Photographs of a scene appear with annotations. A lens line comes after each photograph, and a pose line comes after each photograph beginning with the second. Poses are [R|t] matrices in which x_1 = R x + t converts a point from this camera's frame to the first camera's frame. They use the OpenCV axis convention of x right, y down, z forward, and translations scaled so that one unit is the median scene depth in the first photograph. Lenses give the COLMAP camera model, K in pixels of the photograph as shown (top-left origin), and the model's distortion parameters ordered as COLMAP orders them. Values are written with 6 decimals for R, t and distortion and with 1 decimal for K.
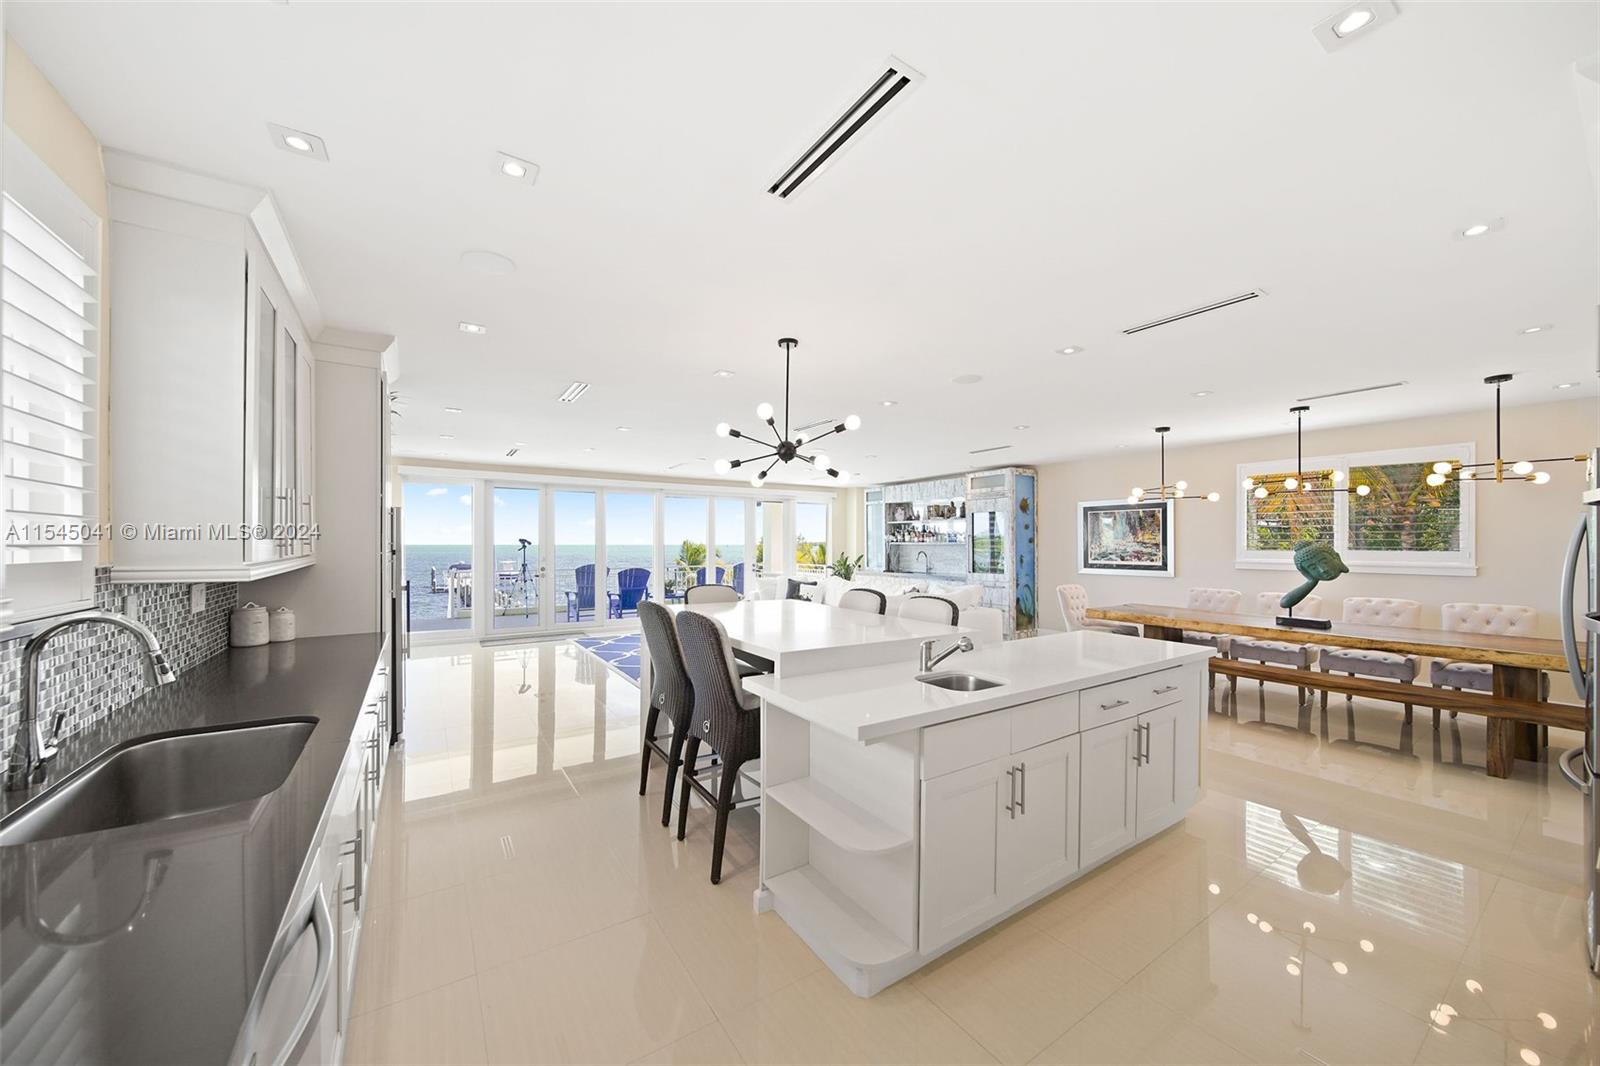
lens RADIAL K [[564.2, 0, 795.6], [0, 564.2, 537.2], [0, 0, 1]] dist [-0.001797, -0.000276]
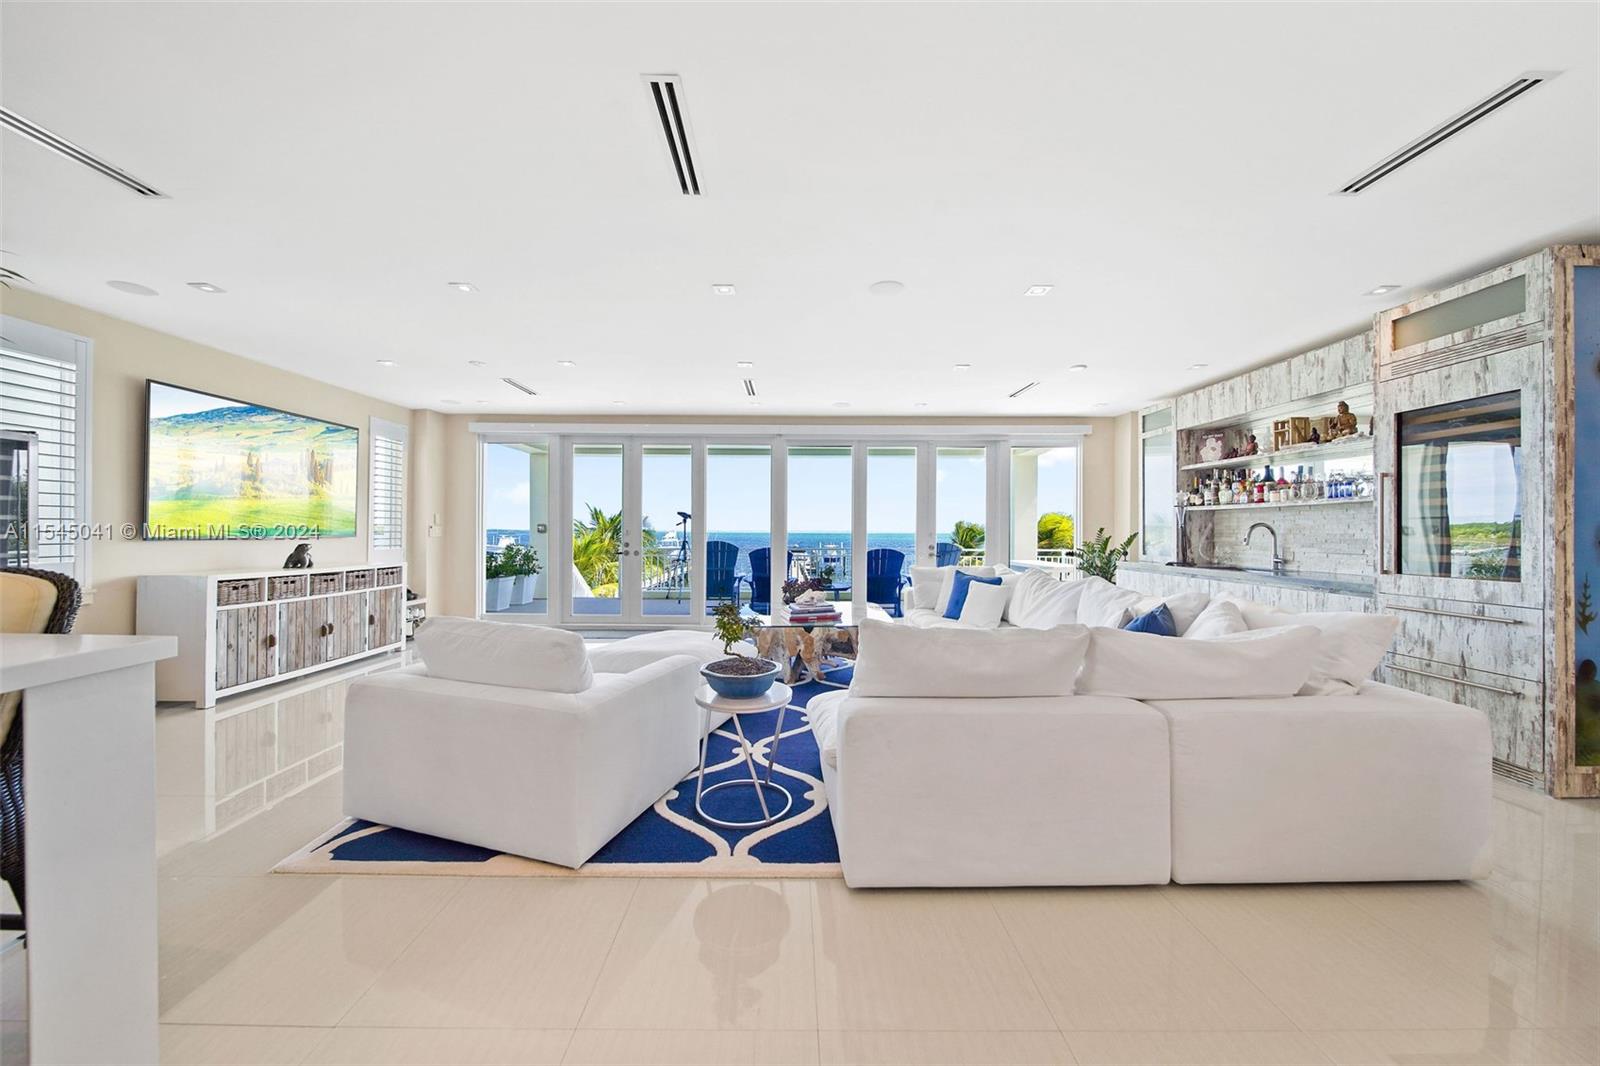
lens RADIAL K [[574.8, 0, 793.0], [0, 574.8, 529.6], [0, 0, 1]] dist [-0.000738, -0.000462]
pose [[0.837562, 0.002831, -0.546335, 0.189280], [0.002821, 0.999951, 0.009506, 0.029038], [0.546335, -0.009503, 0.837513, 0.469823]]
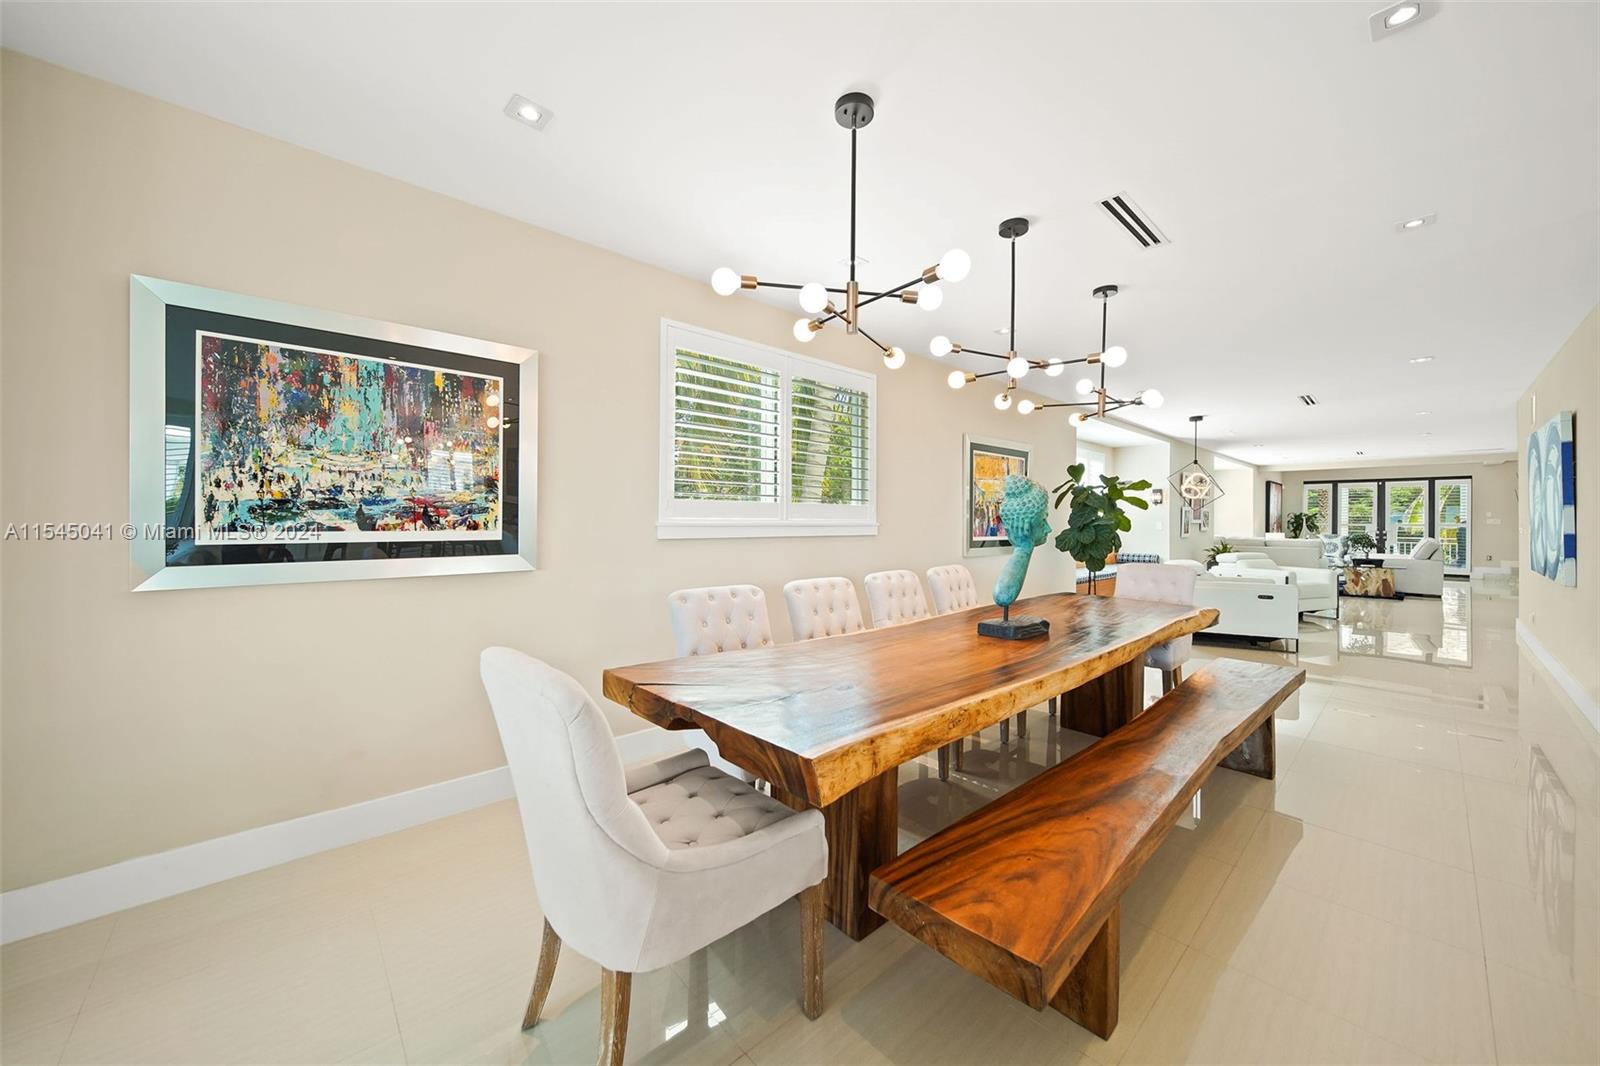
lens RADIAL K [[574.3, 0, 799.2], [0, 574.3, 521.6], [0, 0, 1]] dist [-0.001049, -0.000087]
pose [[-0.153312, -0.002929, 0.988173, 0.217134], [-0.014393, 0.999896, 0.000731, 0.029248], [-0.988073, -0.014111, -0.153339, 0.710468]]
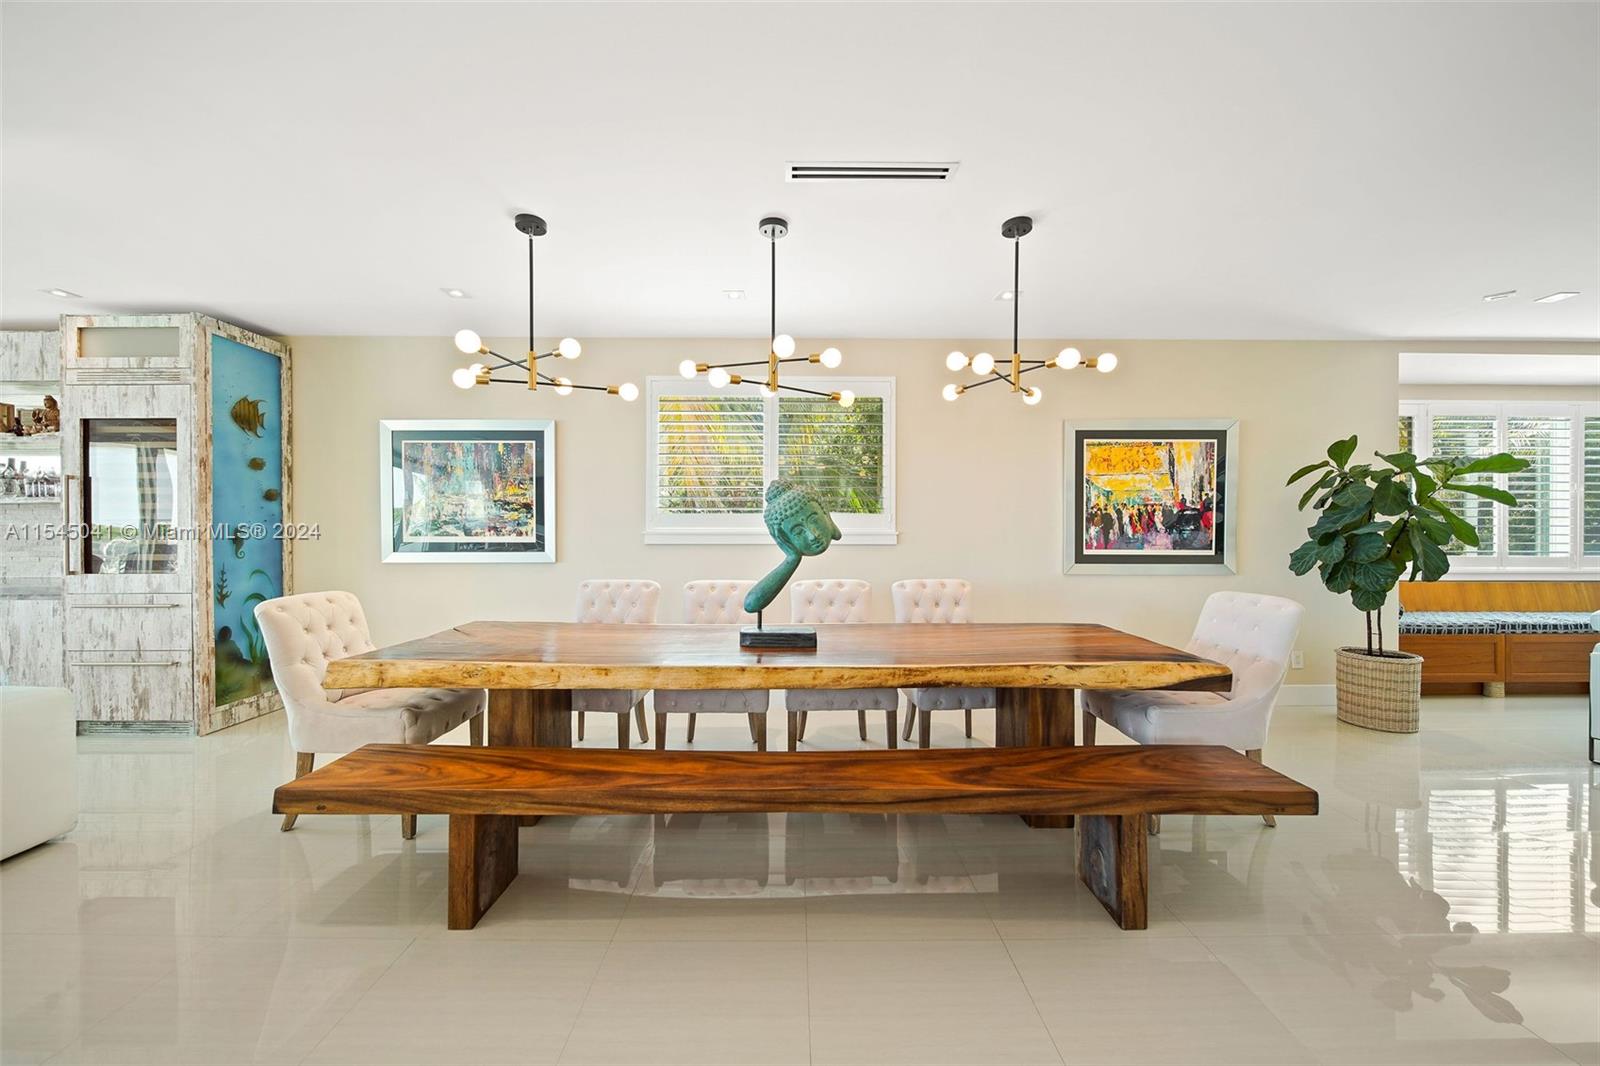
lens RADIAL K [[569.4, 0, 796.6], [0, 569.4, 533.2], [0, 0, 1]] dist [-0.001729, -0.000262]
pose [[0.548091, -0.003012, 0.836413, 0.259182], [-0.008529, 0.999921, 0.009190, 0.027411], [-0.836375, -0.012171, 0.548022, 0.384469]]
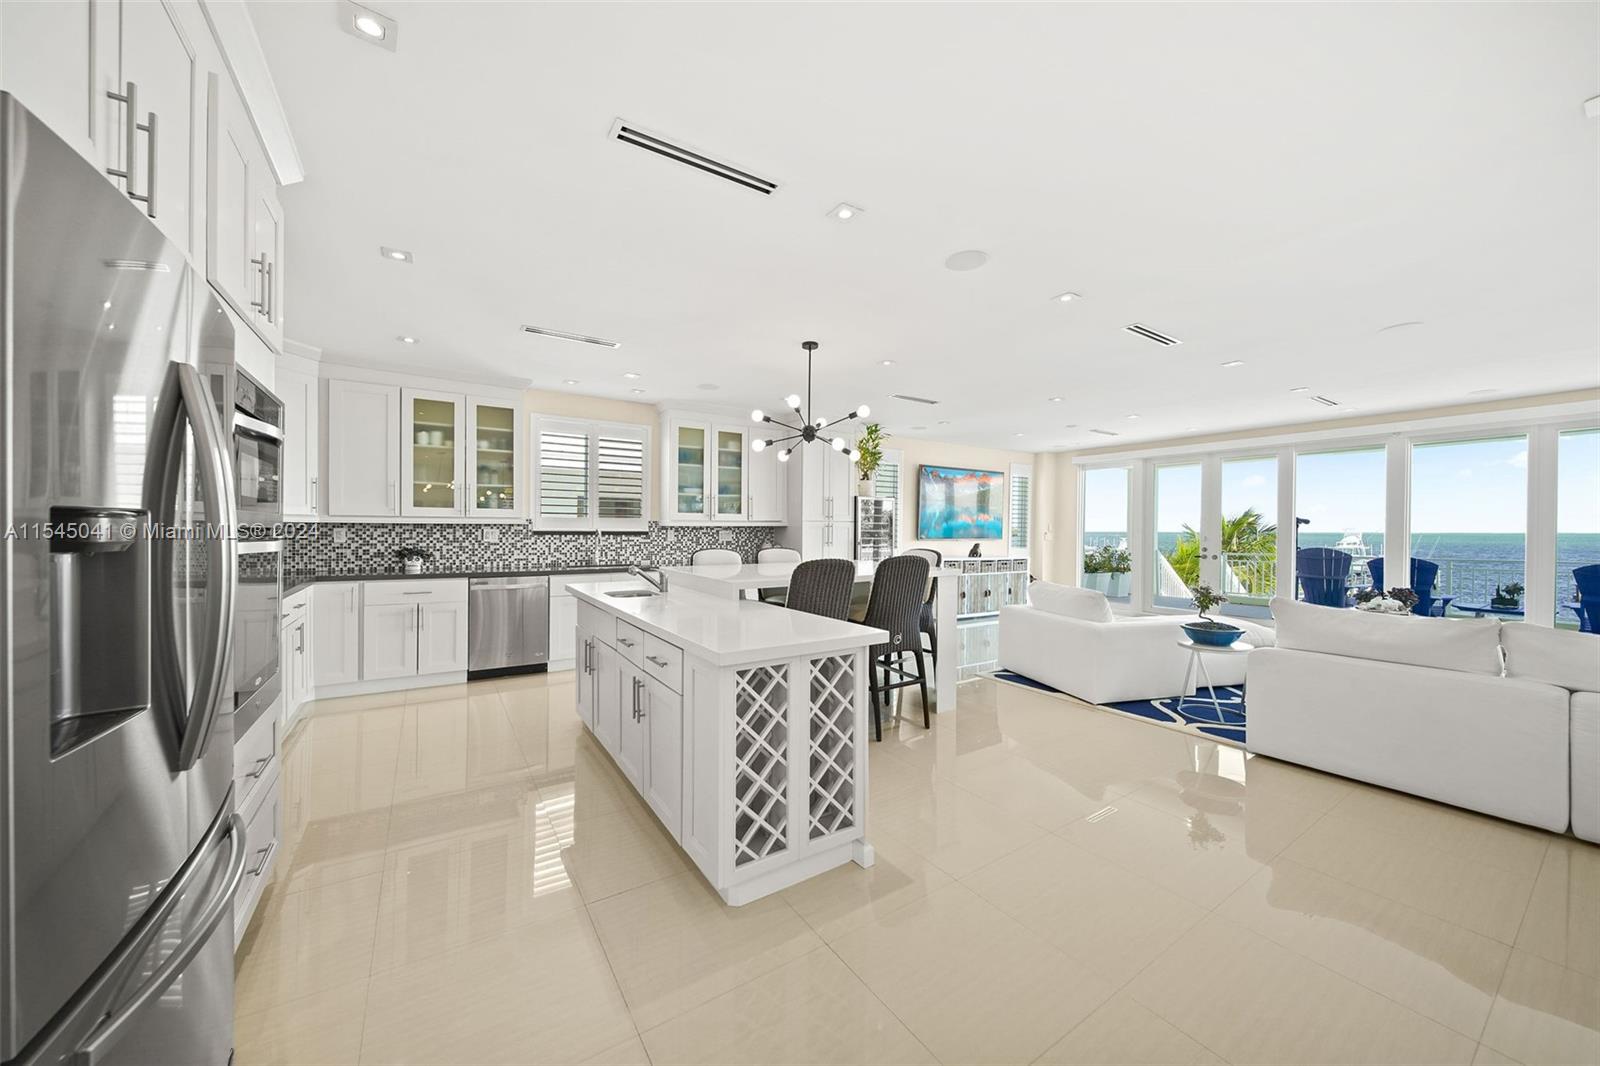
lens RADIAL K [[569.4, 0, 796.6], [0, 569.4, 533.2], [0, 0, 1]] dist [-0.001729, -0.000262]
pose [[0.001169, 0.006561, -0.999978, 0.459279], [0.005858, 0.999961, 0.006567, 0.021334], [0.999982, -0.005866, 0.001131, 0.367834]]
